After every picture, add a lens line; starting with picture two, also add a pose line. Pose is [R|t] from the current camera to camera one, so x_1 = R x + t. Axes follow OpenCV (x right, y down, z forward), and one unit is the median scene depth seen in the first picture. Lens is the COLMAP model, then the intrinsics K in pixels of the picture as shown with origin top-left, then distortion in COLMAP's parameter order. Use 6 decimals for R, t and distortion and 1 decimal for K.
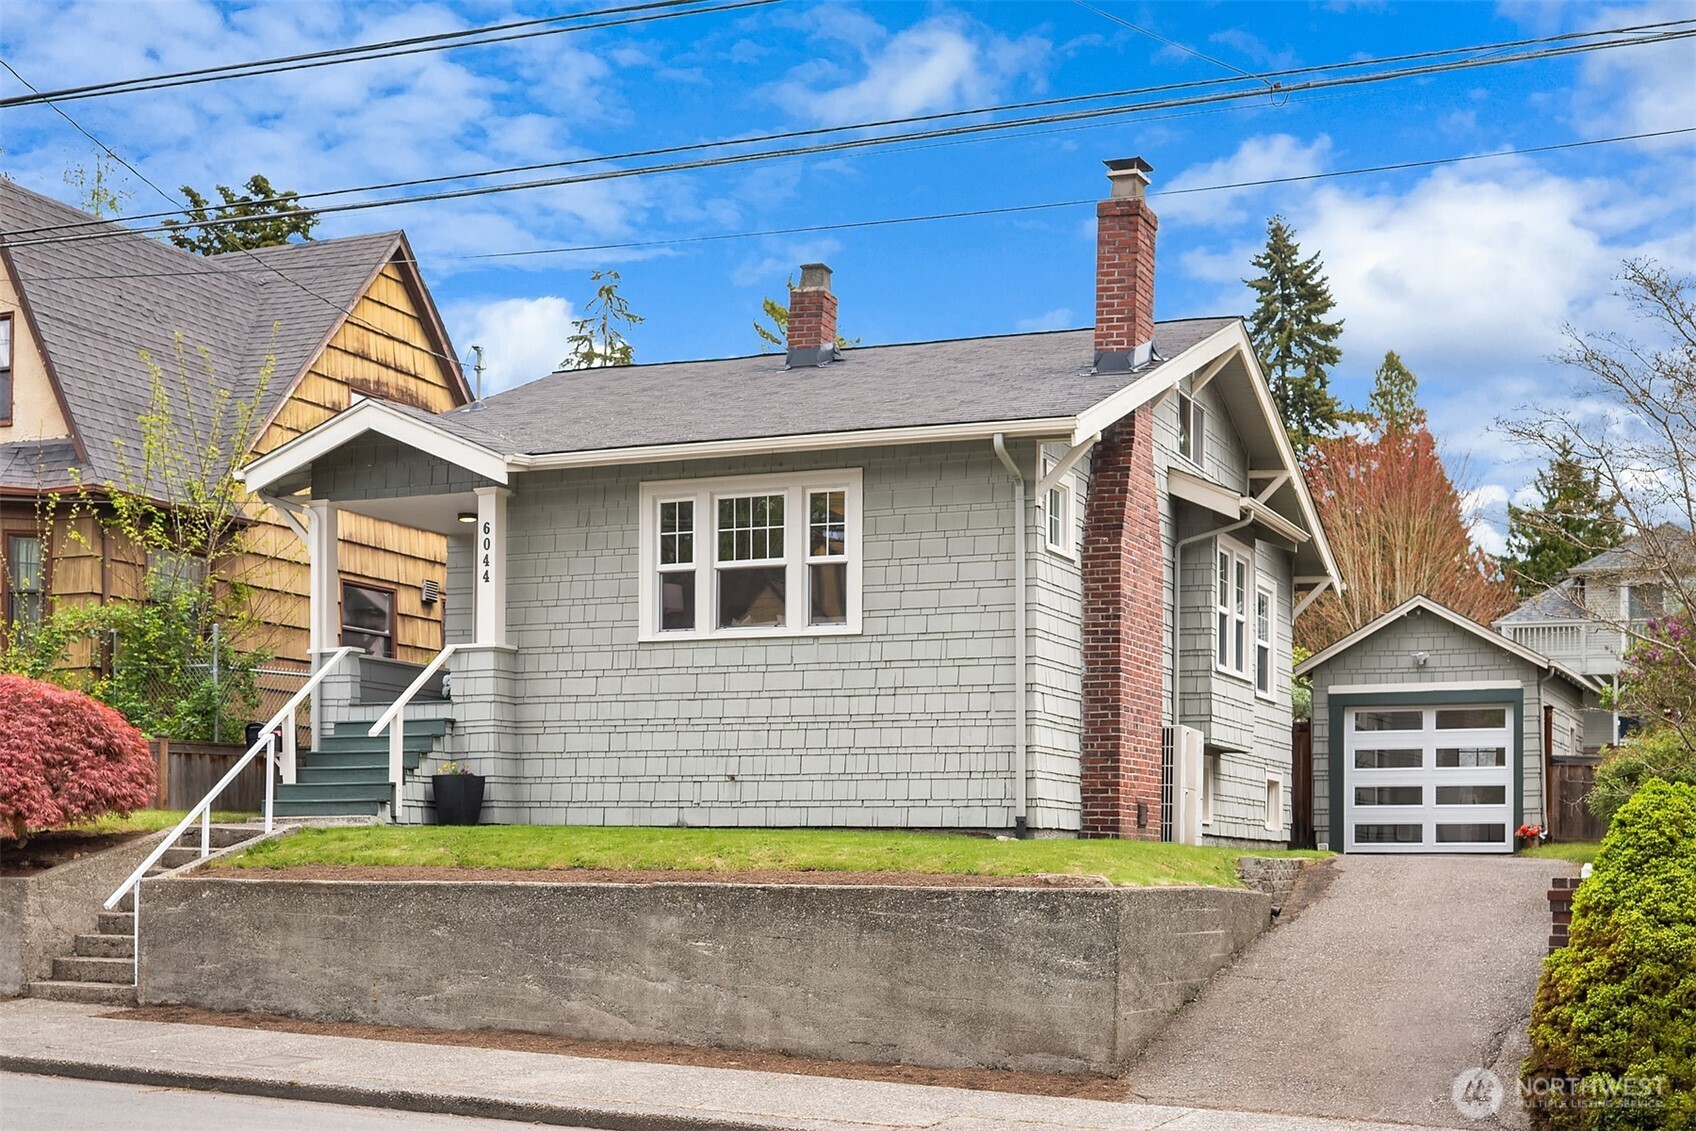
lens RADIAL K [[1978.5, 0, 843.3], [0, 1978.5, 419.5], [0, 0, 1]] dist [0.001879, -0.049314]
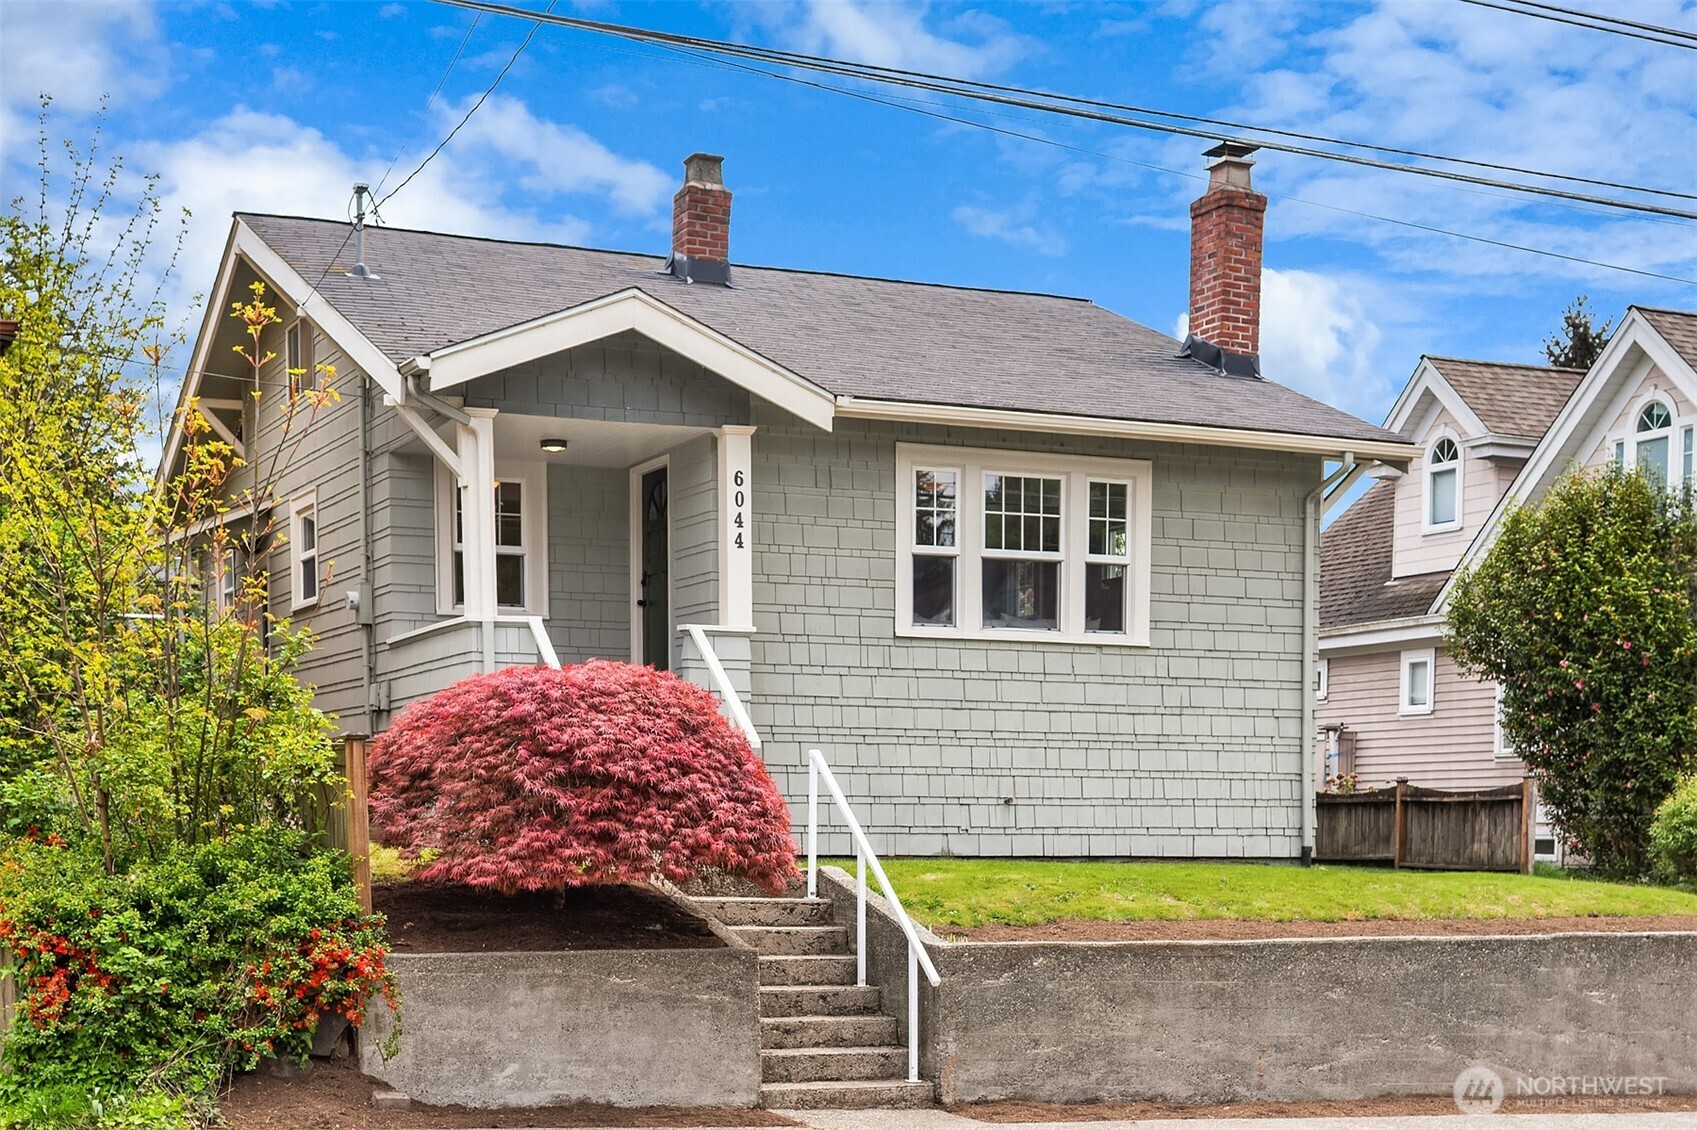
lens RADIAL K [[2495.9, 0, 848.5], [0, 2495.9, 565.0], [0, 0, 1]] dist [0.011359, -0.099934]
pose [[0.711919, 0.070819, 0.698682, -0.882518], [-0.152216, 0.986812, 0.055075, 0.029667], [-0.685567, -0.145560, 0.713310, 0.284662]]
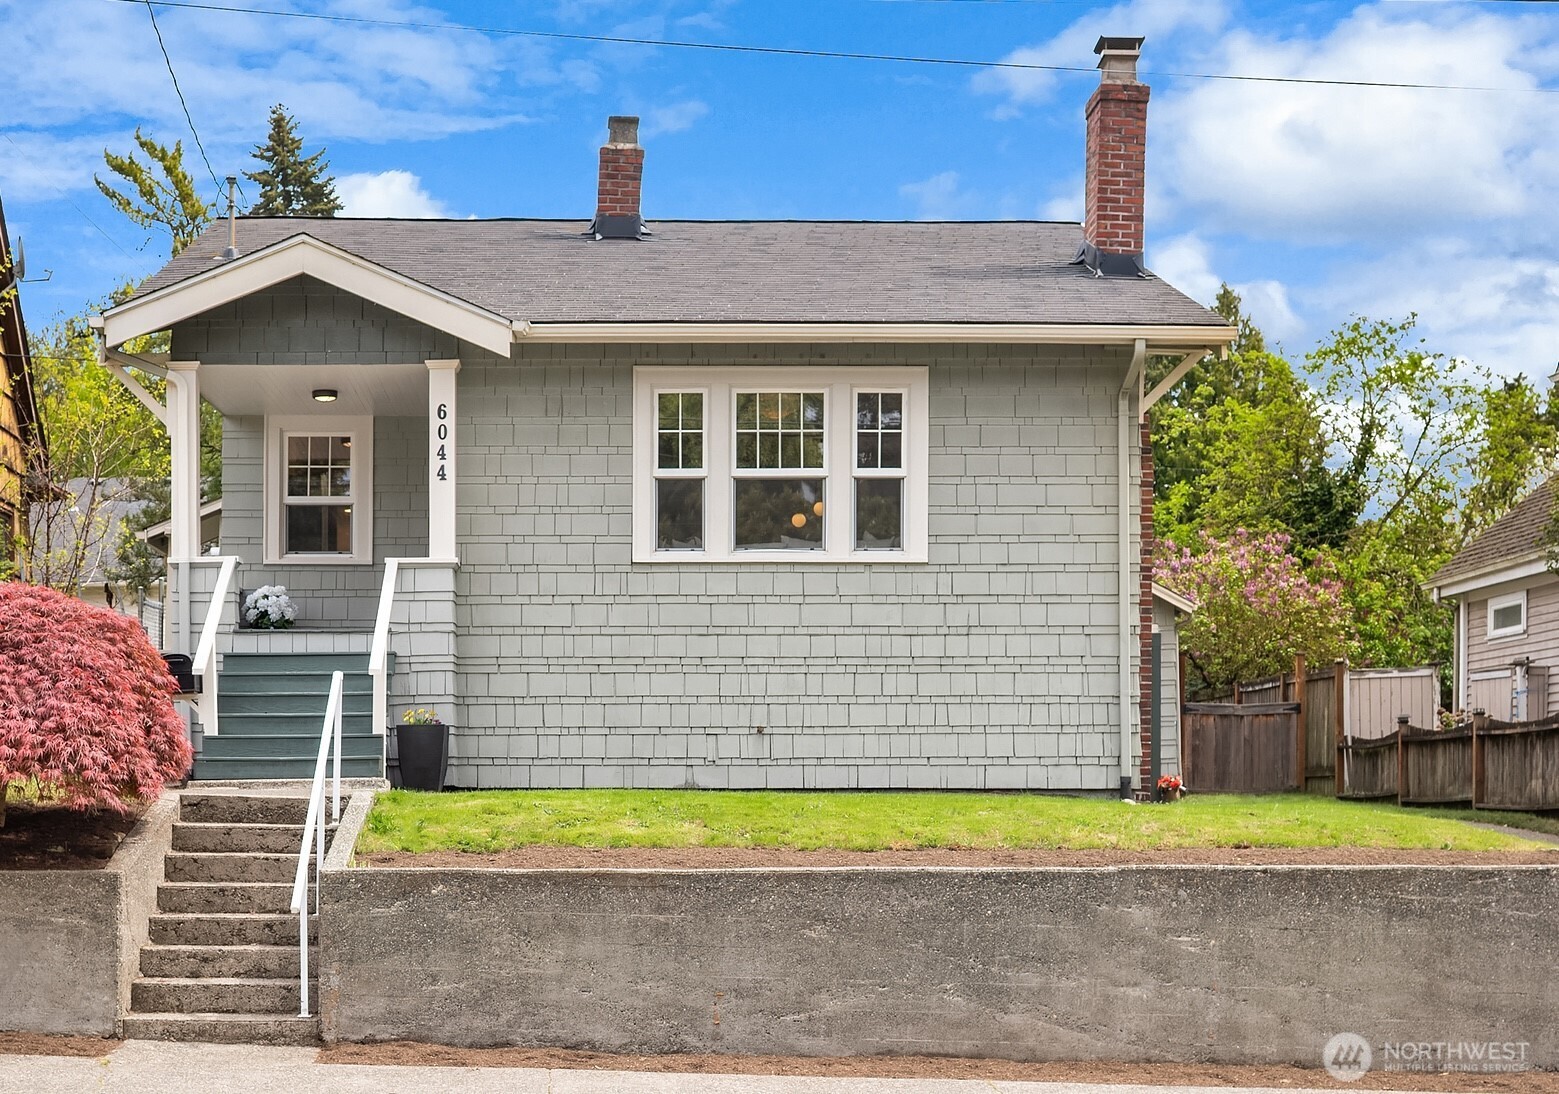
lens RADIAL K [[2179.3, 0, 848.2], [0, 2179.3, 405.7], [0, 0, 1]] dist [0.013695, -0.078176]
pose [[0.930046, 0.059306, 0.362625, -0.362990], [-0.072437, 0.997114, 0.022710, 0.022424], [-0.360232, -0.047389, 0.931658, 0.143855]]
